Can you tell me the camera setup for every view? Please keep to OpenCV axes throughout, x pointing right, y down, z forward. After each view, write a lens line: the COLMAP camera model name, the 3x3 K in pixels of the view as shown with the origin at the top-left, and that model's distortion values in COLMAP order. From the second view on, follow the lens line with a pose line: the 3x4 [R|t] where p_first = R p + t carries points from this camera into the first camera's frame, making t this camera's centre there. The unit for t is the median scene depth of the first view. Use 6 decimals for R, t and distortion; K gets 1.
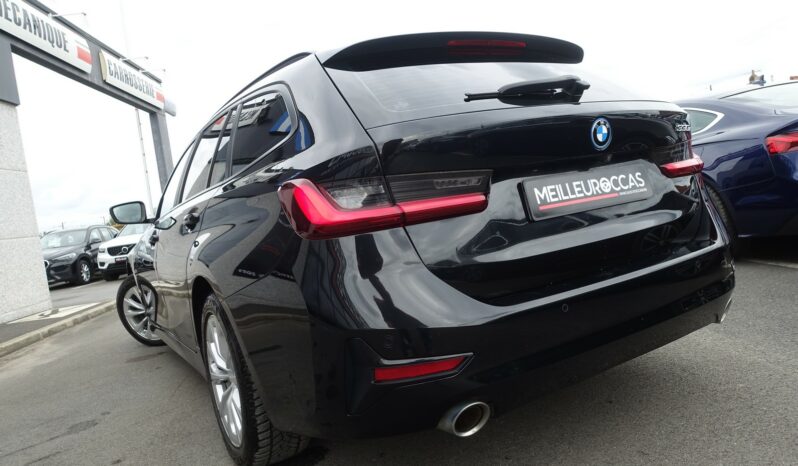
lens RADIAL K [[550.4, 0, 399.0], [0, 550.4, 233.0], [0, 0, 1]] dist [-0.004635, -0.003344]
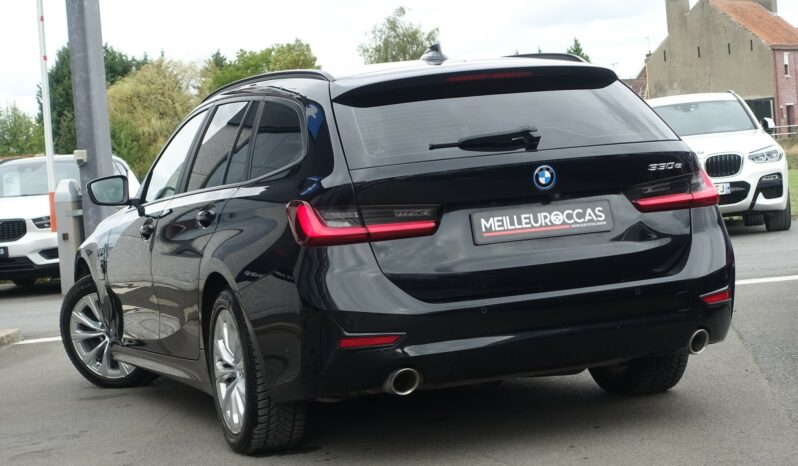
lens RADIAL K [[1799.5, 0, 399.0], [0, 1799.5, 233.0], [0, 0, 1]] dist [-0.008994, 0.176312]
pose [[0.979848, 0.069784, -0.187156, 0.779318], [-0.068520, 0.997562, 0.013224, -0.084040], [0.187622, -0.000133, 0.982241, -2.896779]]
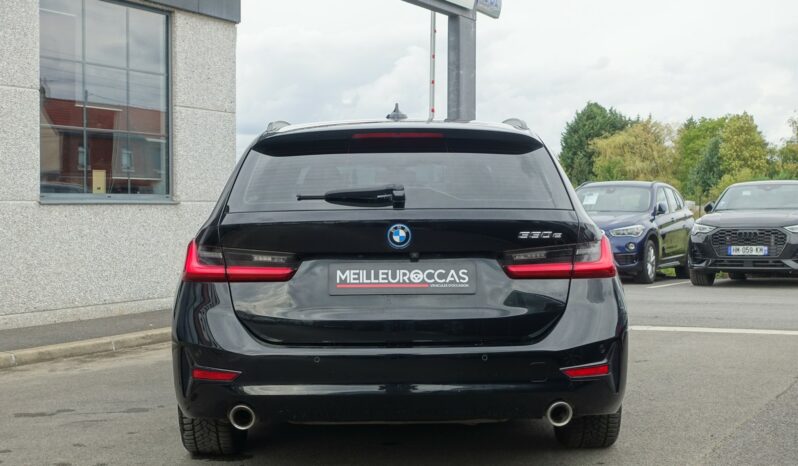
lens RADIAL K [[1203.2, 0, 412.9], [0, 1203.2, 231.8], [0, 0, 1]] dist [0.013581, 0.008891]
pose [[0.853069, 0.151909, -0.499196, 1.698044], [-0.147999, 0.987837, 0.047694, -0.313041], [0.500370, 0.033194, 0.865175, -1.313408]]
